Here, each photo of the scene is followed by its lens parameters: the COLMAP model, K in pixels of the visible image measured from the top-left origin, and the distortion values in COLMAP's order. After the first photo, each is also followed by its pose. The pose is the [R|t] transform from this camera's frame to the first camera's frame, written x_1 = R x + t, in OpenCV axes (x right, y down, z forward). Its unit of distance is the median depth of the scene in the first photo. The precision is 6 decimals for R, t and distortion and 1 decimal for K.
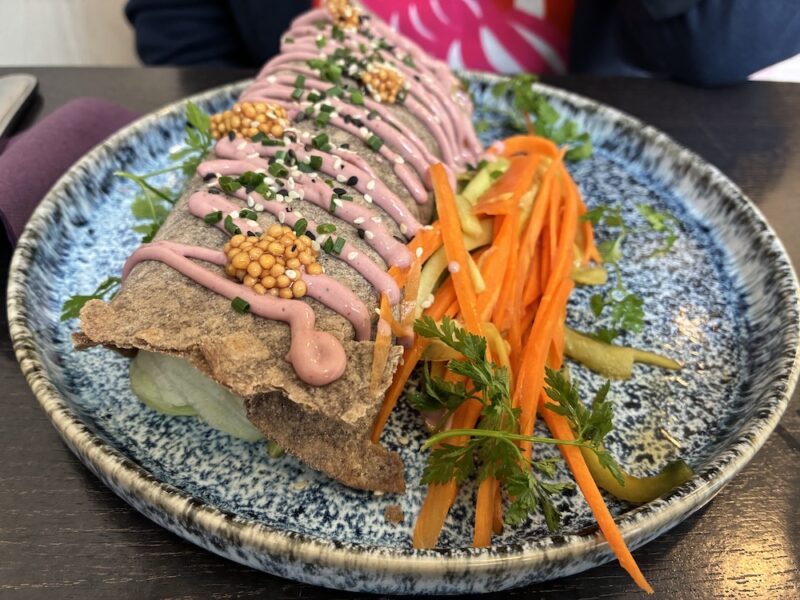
lens RADIAL K [[612.2, 0, 400.0], [0, 612.2, 300.0], [0, 0, 1]] dist [0.008086, 0.004845]
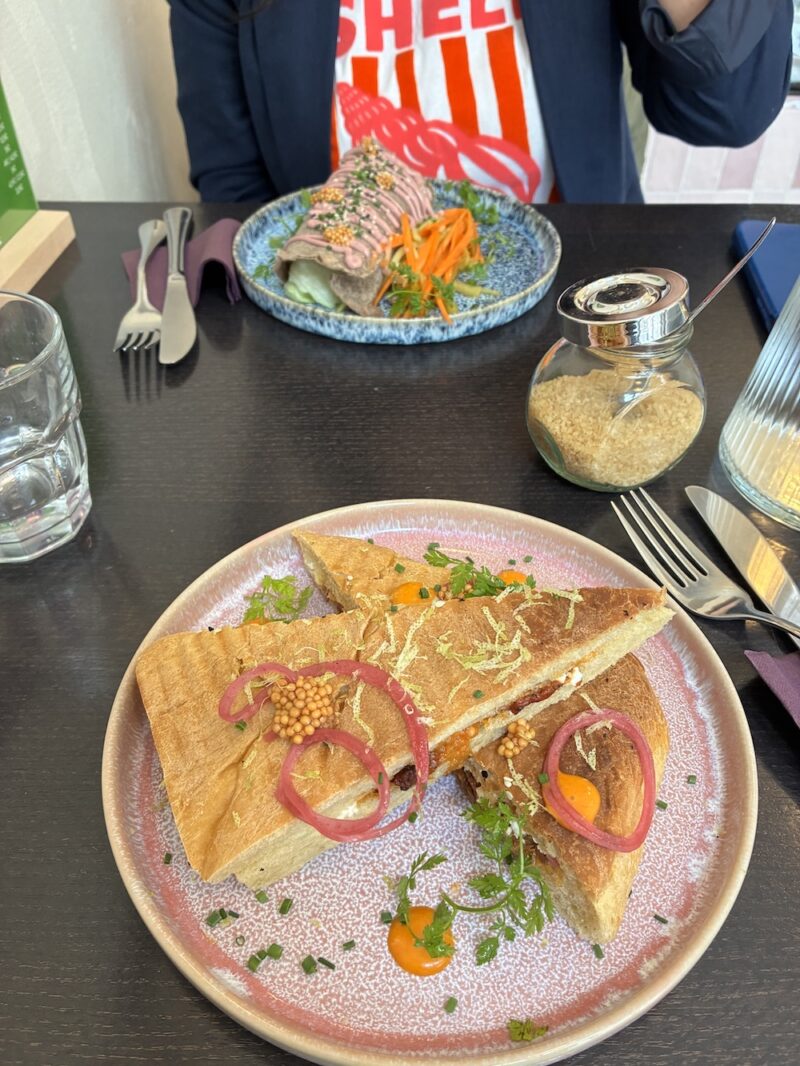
lens RADIAL K [[815.8, 0, 400.0], [0, 815.8, 533.0], [0, 0, 1]] dist [0.008086, 0.004845]
pose [[0.996447, 0.018550, -0.082155, 0.310046], [-0.016767, 0.999610, 0.022344, 0.900987], [0.082538, -0.020887, 0.996369, -2.082713]]
